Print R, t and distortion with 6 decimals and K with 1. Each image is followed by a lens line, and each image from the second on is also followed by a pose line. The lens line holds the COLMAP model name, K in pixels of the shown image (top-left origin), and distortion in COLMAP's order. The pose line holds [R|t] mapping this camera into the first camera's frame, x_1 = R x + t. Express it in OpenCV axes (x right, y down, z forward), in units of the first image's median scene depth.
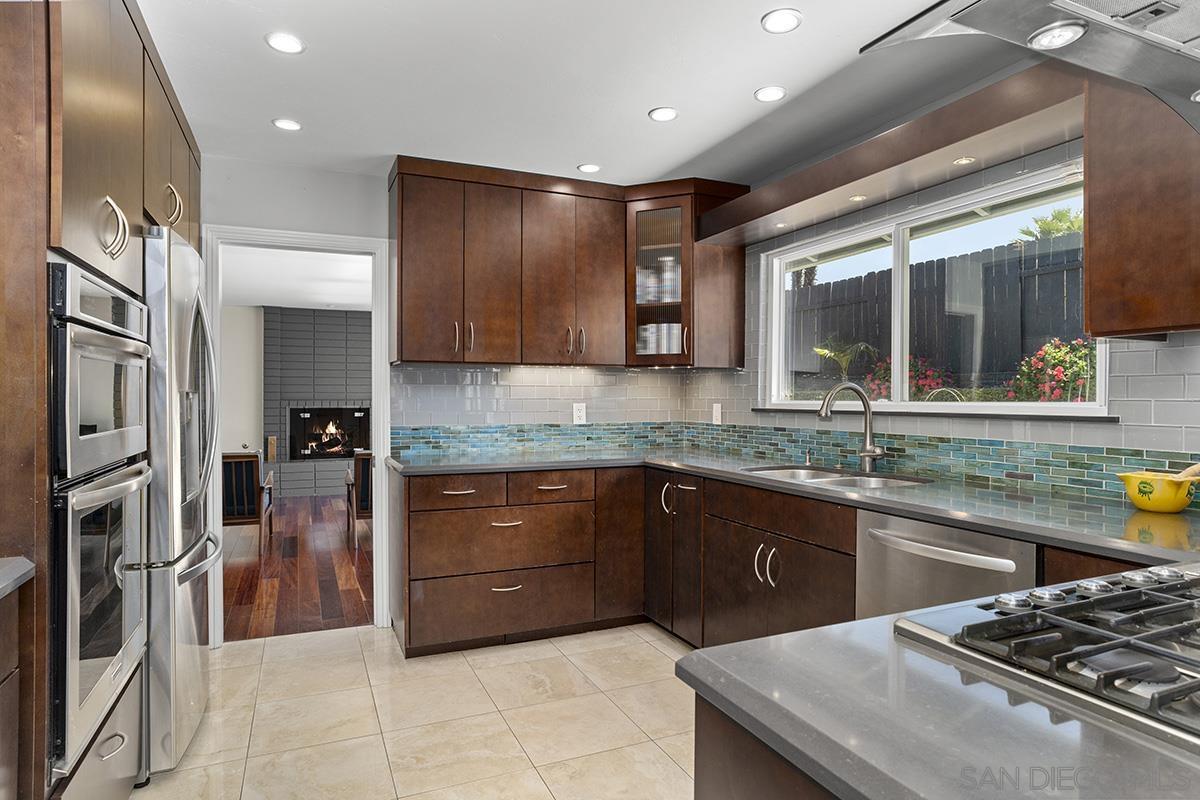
lens RADIAL K [[683.0, 0, 602.2], [0, 683.0, 391.2], [0, 0, 1]] dist [-0.054961, 0.041818]
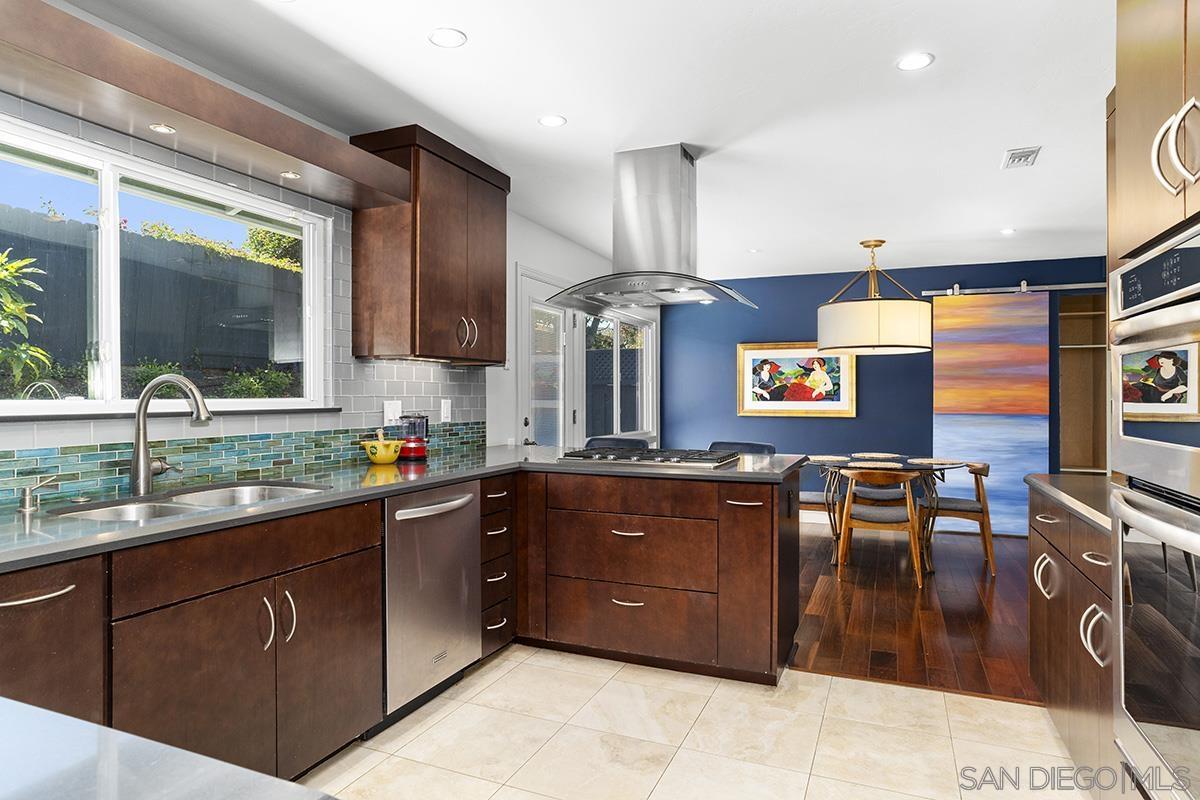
lens RADIAL K [[699.1, 0, 600.0], [0, 699.1, 400.0], [0, 0, 1]] dist [0.000770, 0.000316]
pose [[-0.687885, -0.006939, 0.725786, -0.418929], [-0.007629, 0.999968, 0.002329, 0.008069], [-0.725780, -0.003935, -0.687916, 0.960244]]
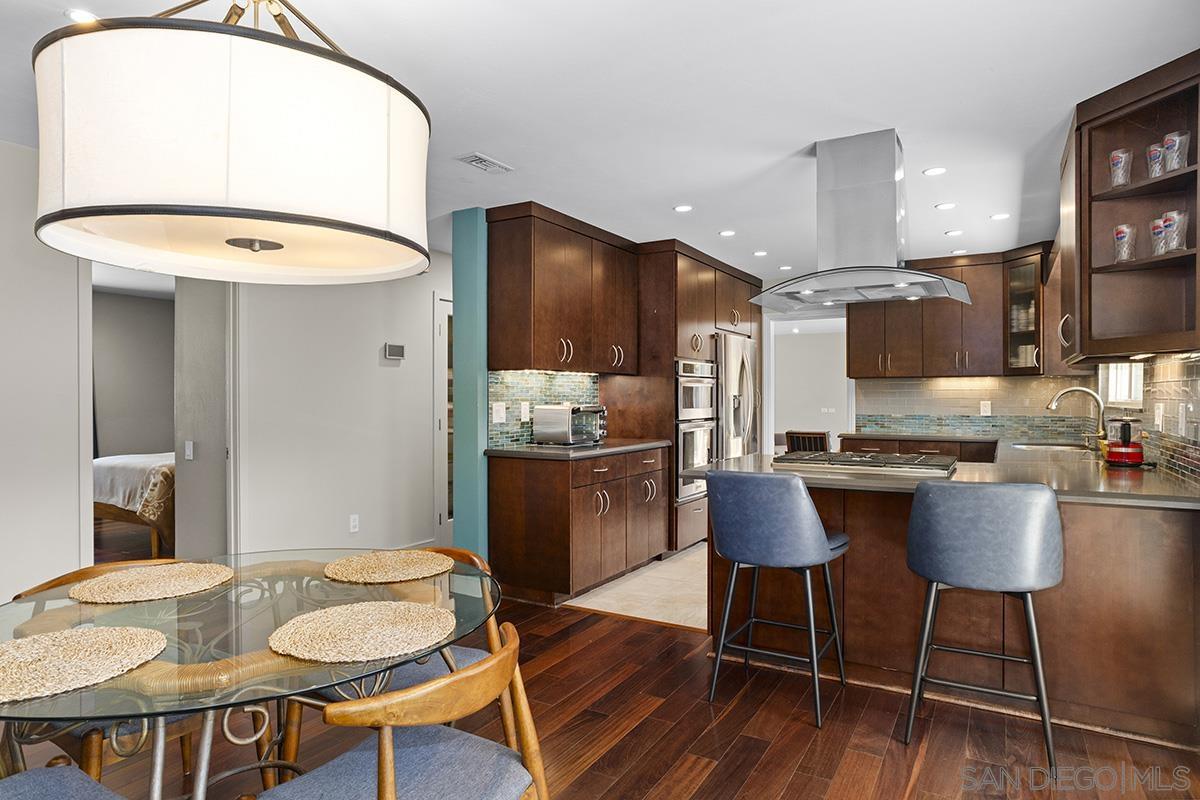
lens RADIAL K [[683.0, 0, 602.2], [0, 683.0, 391.2], [0, 0, 1]] dist [-0.054961, 0.041818]
pose [[0.586357, -0.007968, -0.810013, 0.795308], [0.008043, 0.999960, -0.004015, -0.005646], [0.810013, -0.004161, 0.586398, -0.611285]]
